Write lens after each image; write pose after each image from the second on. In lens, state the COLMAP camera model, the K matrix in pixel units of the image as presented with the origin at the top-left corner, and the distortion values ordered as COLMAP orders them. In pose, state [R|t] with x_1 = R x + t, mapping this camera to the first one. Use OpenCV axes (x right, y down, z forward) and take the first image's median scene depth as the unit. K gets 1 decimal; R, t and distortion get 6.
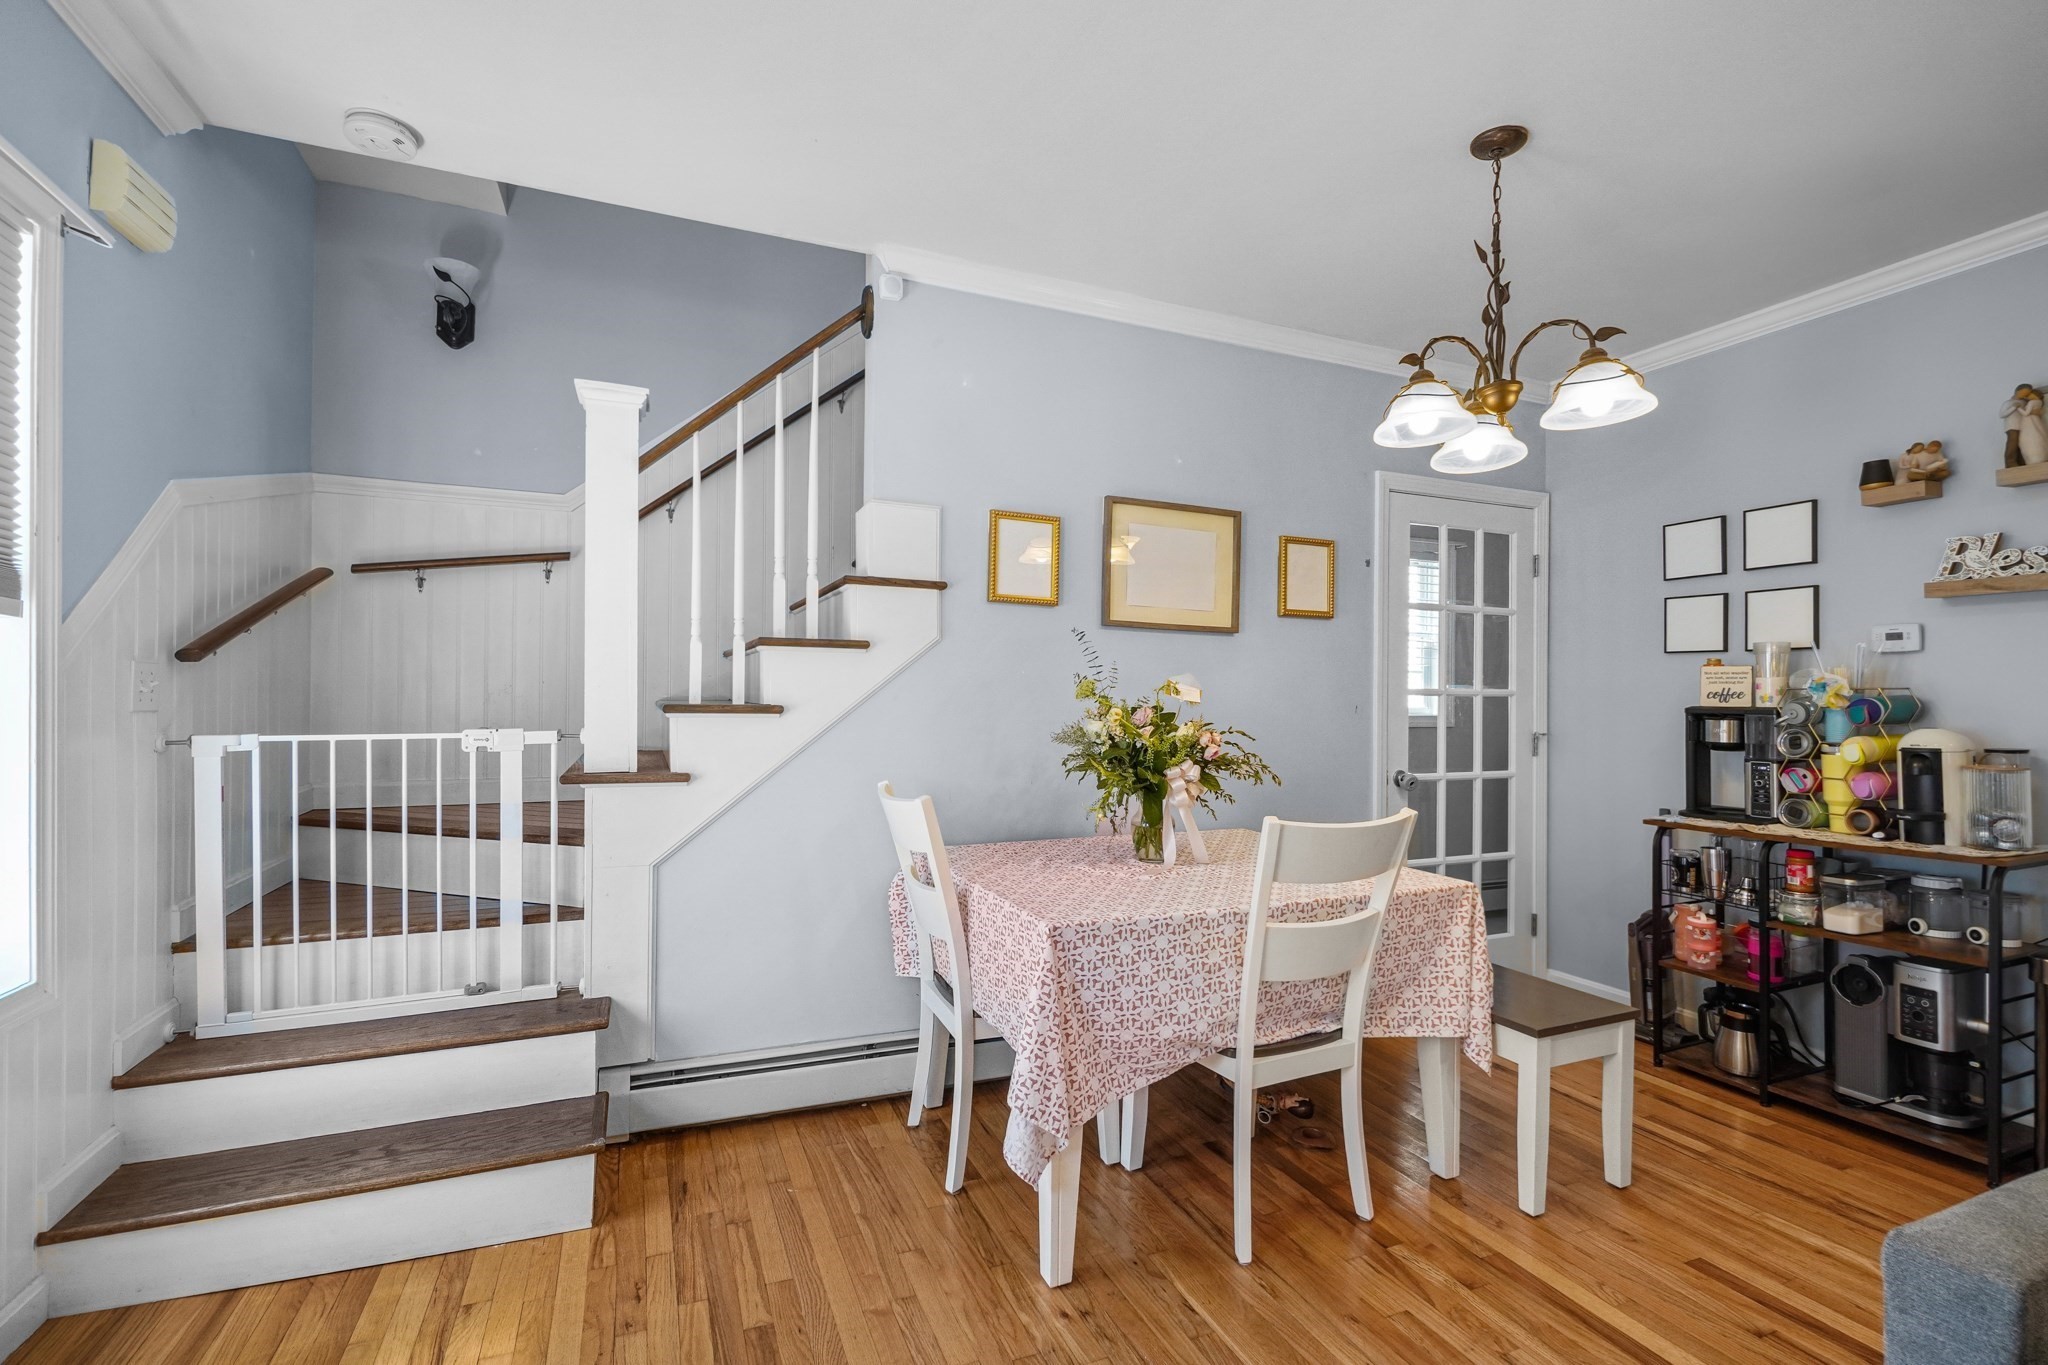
lens RADIAL K [[908.6, 0, 1024.3], [0, 908.6, 716.2], [0, 0, 1]] dist [-0.001627, -0.000136]
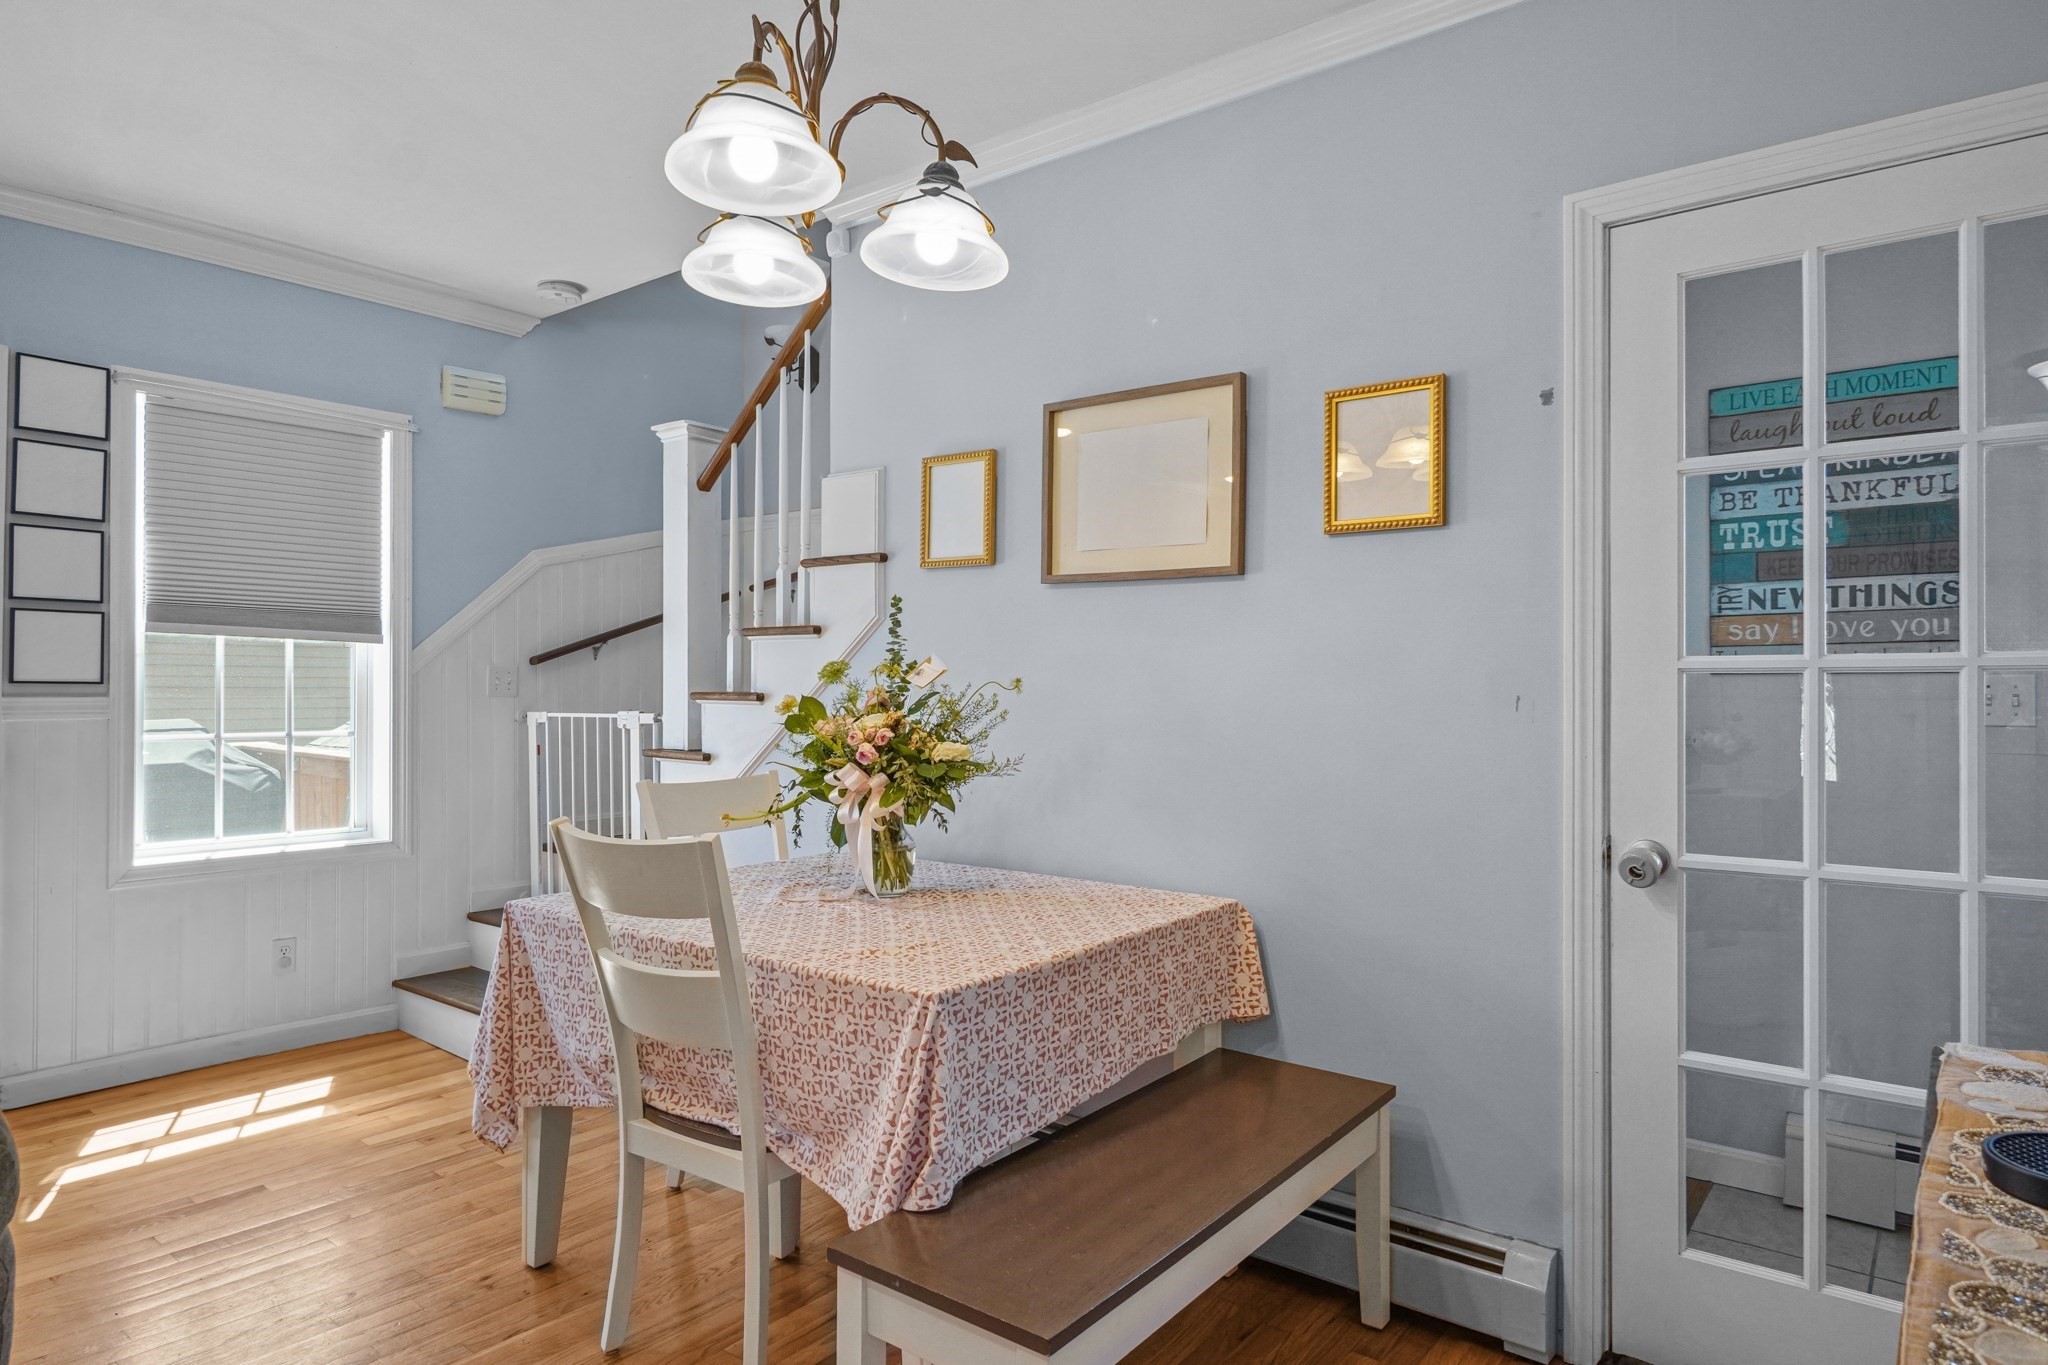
lens RADIAL K [[1197.4, 0, 1024.0], [0, 1197.4, 682.5], [0, 0, 1]] dist [0.003146, 0.000378]
pose [[0.485500, -0.005613, -0.874219, 1.036867], [-0.002294, 0.999968, -0.007695, -0.012957], [0.874234, 0.005742, 0.485472, 0.574197]]
